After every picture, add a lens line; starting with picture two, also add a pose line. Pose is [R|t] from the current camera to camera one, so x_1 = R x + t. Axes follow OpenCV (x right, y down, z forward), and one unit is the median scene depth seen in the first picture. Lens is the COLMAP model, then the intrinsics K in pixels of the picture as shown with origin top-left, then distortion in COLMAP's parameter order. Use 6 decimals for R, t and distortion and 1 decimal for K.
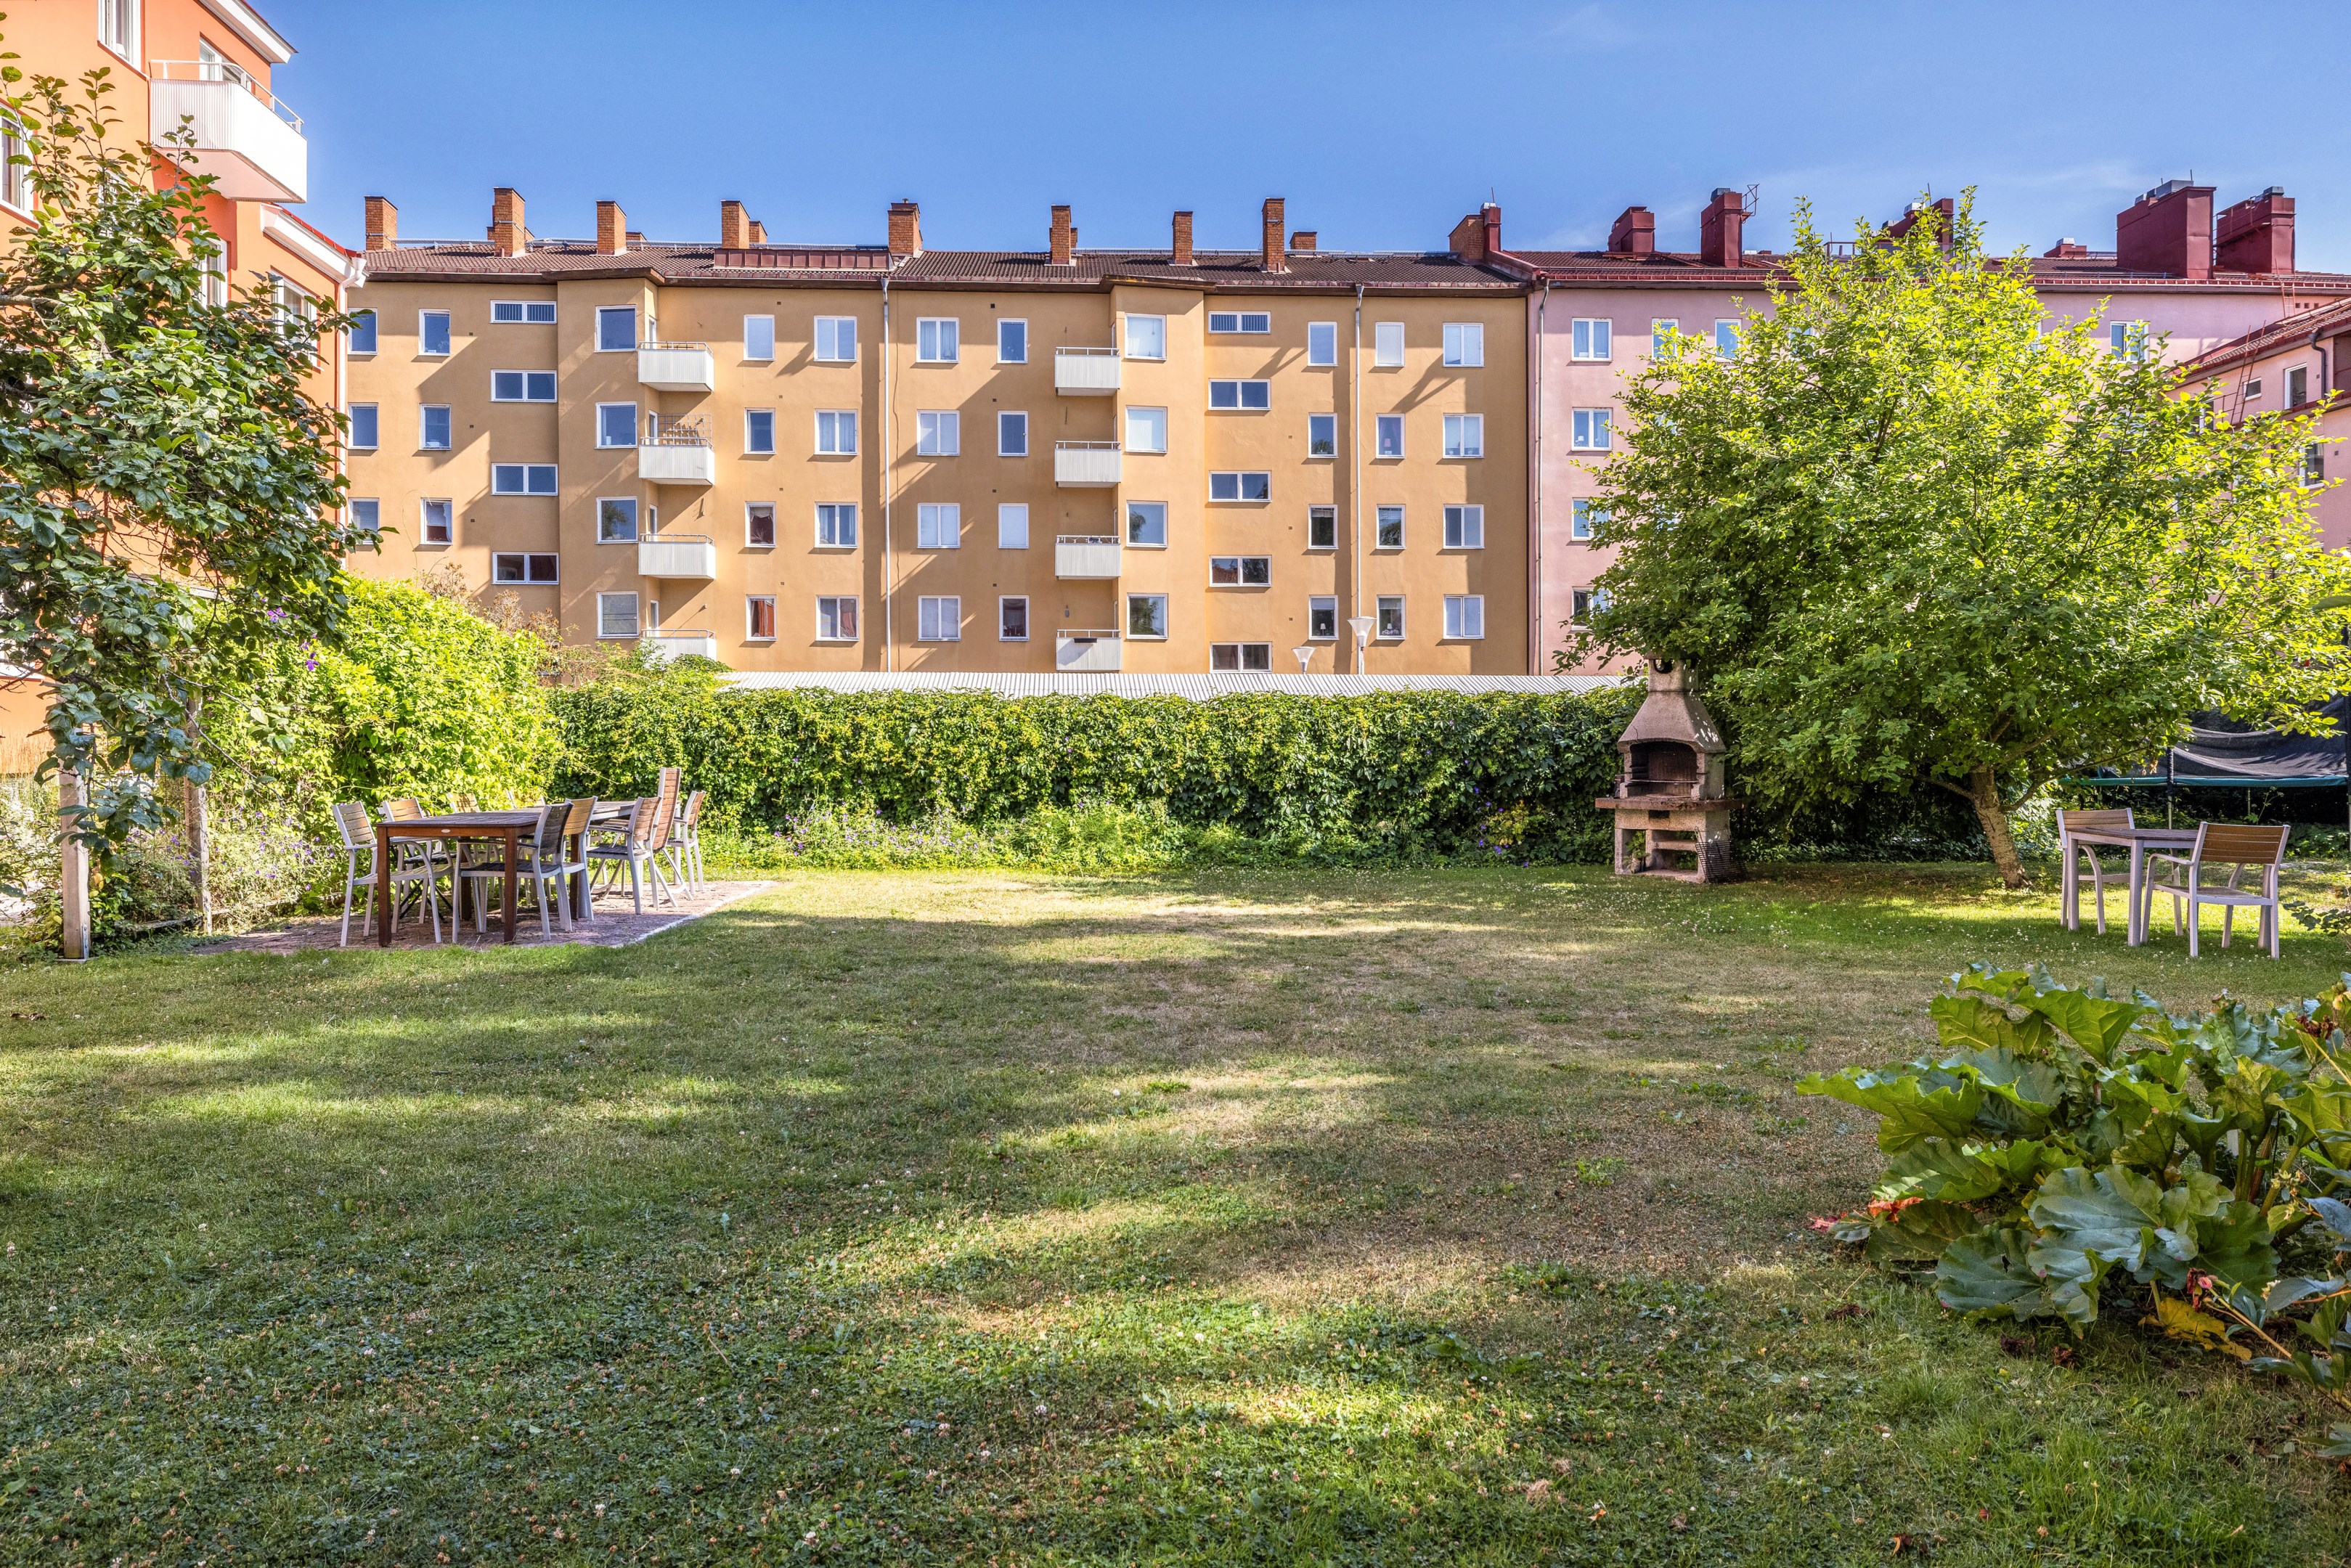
lens RADIAL K [[1619.1, 0, 1127.8], [0, 1619.1, 783.1], [0, 0, 1]] dist [0.002170, -0.000415]
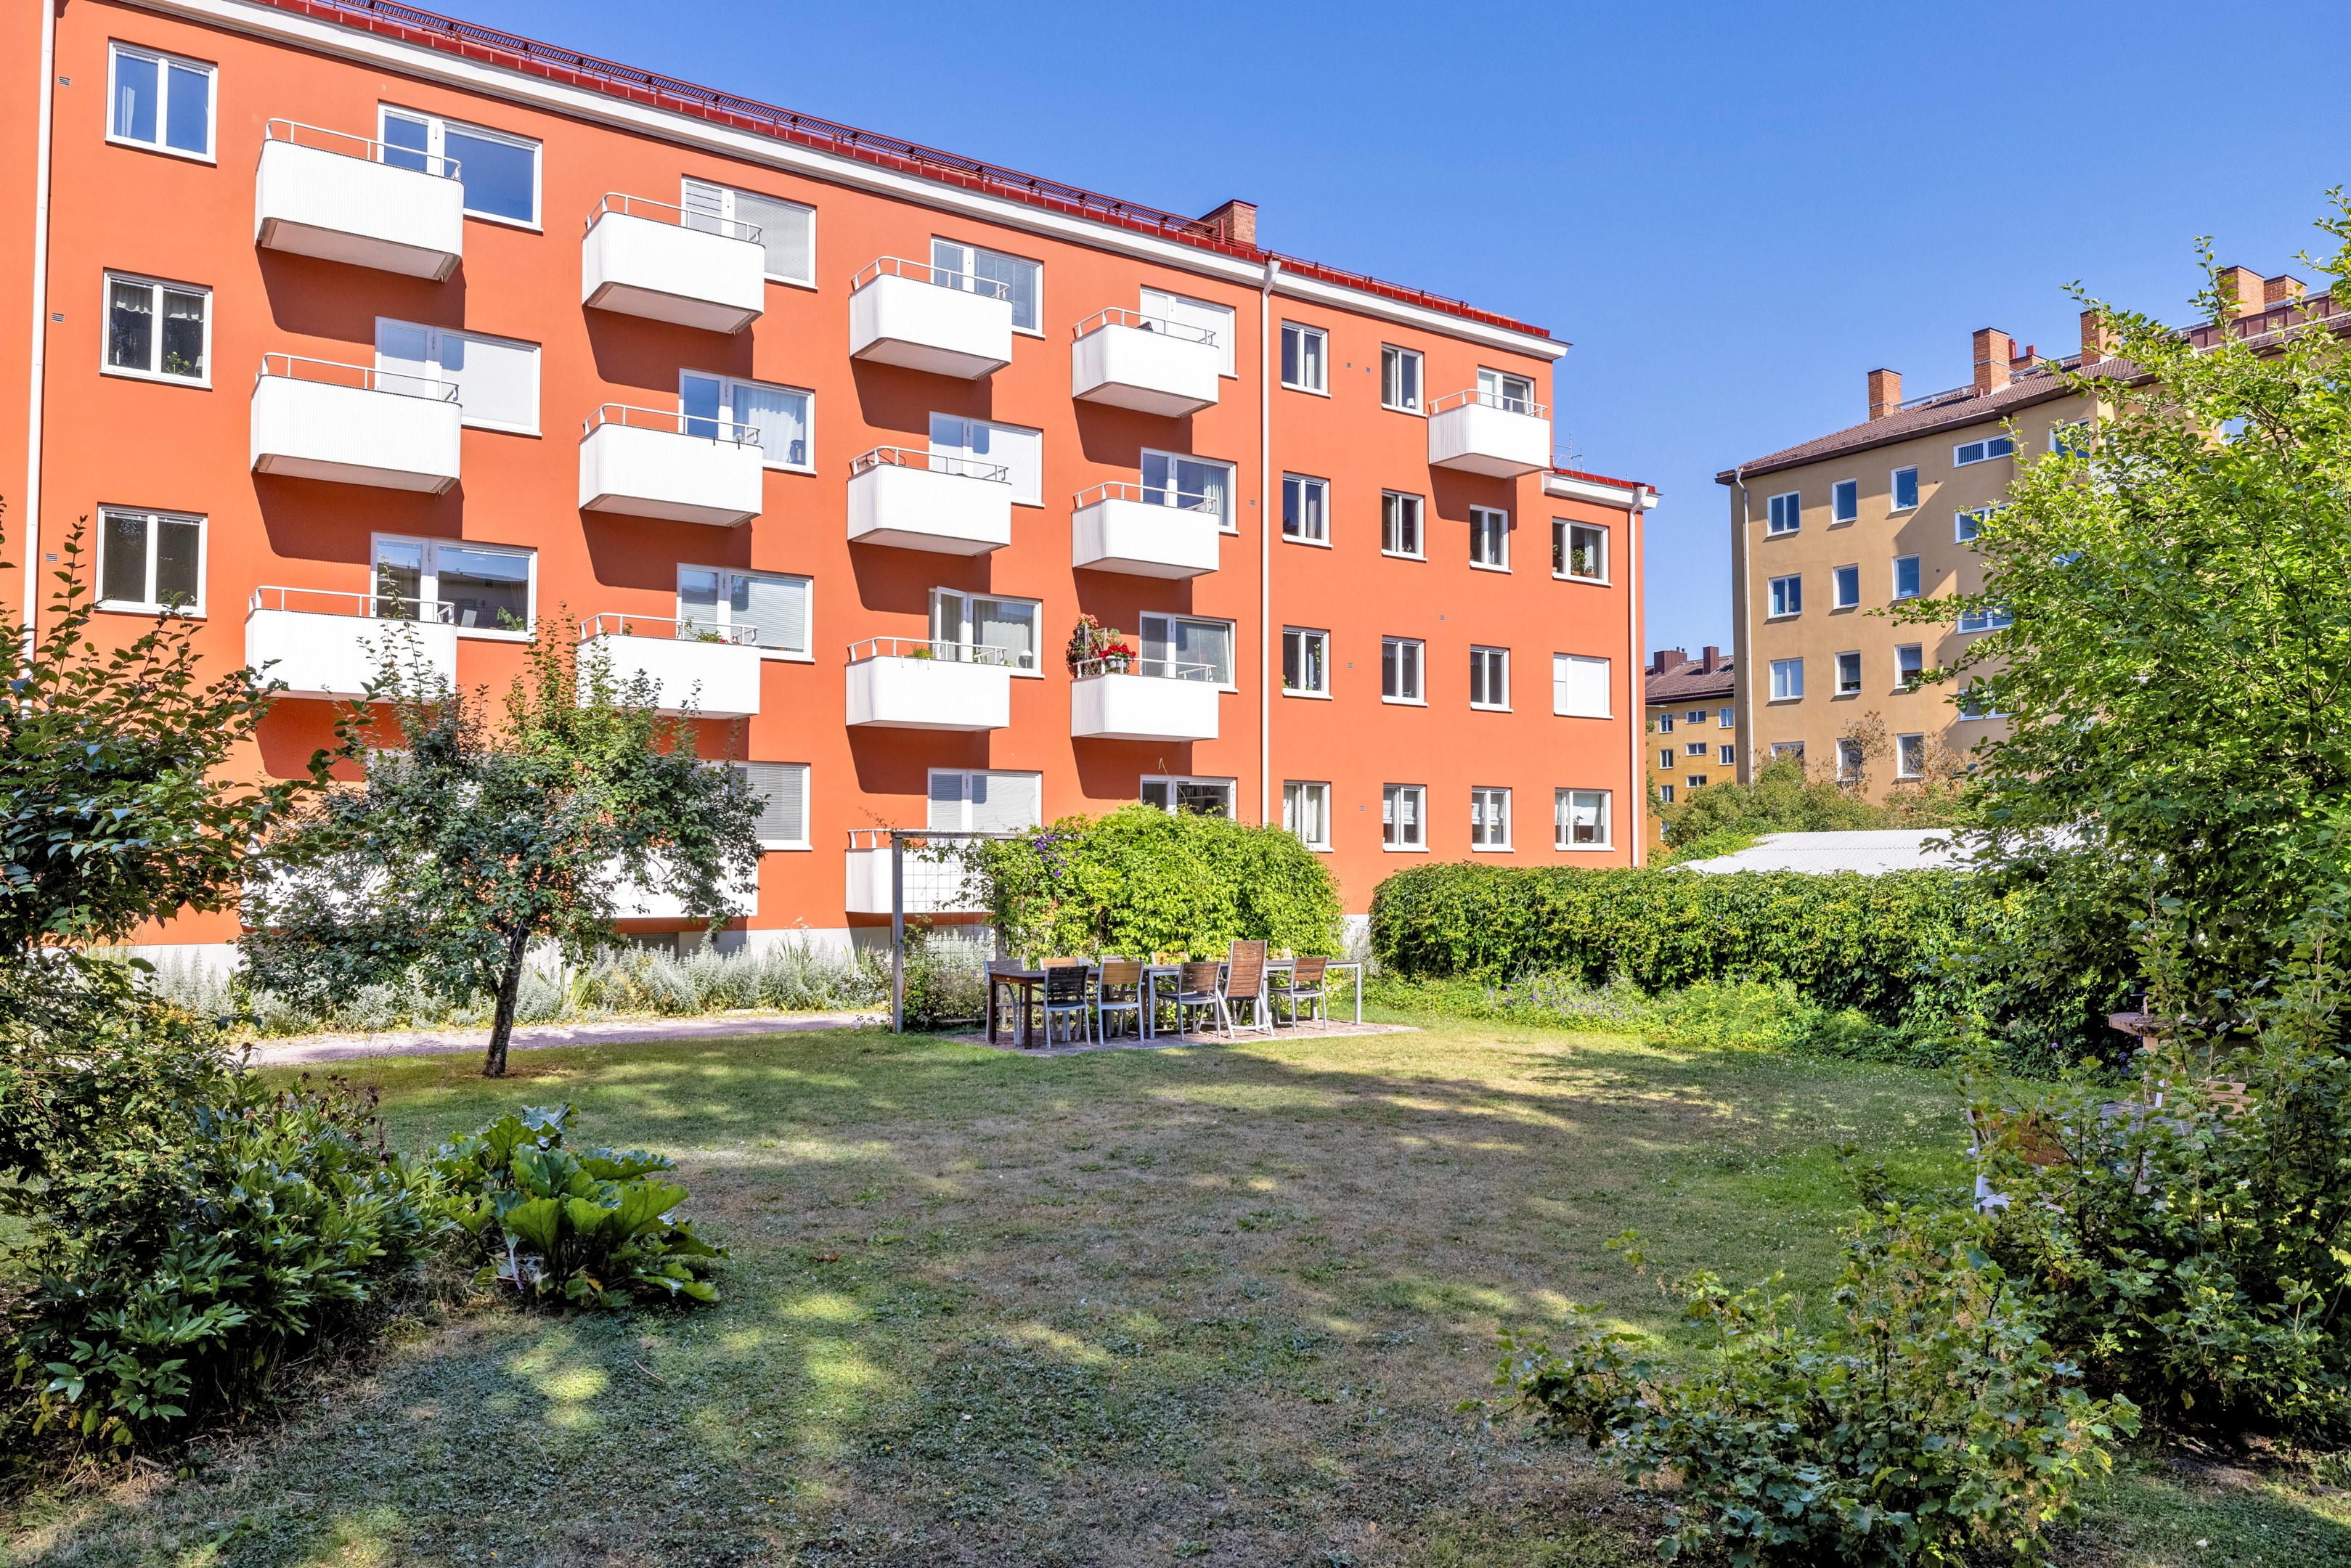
lens RADIAL K [[1619.1, 0, 1127.8], [0, 1619.1, 783.1], [0, 0, 1]] dist [0.002170, -0.000415]
pose [[0.505556, -0.046394, -0.861546, 0.676269], [-0.014782, 0.997941, -0.062413, -0.042649], [0.862667, 0.044289, 0.503829, 0.133735]]
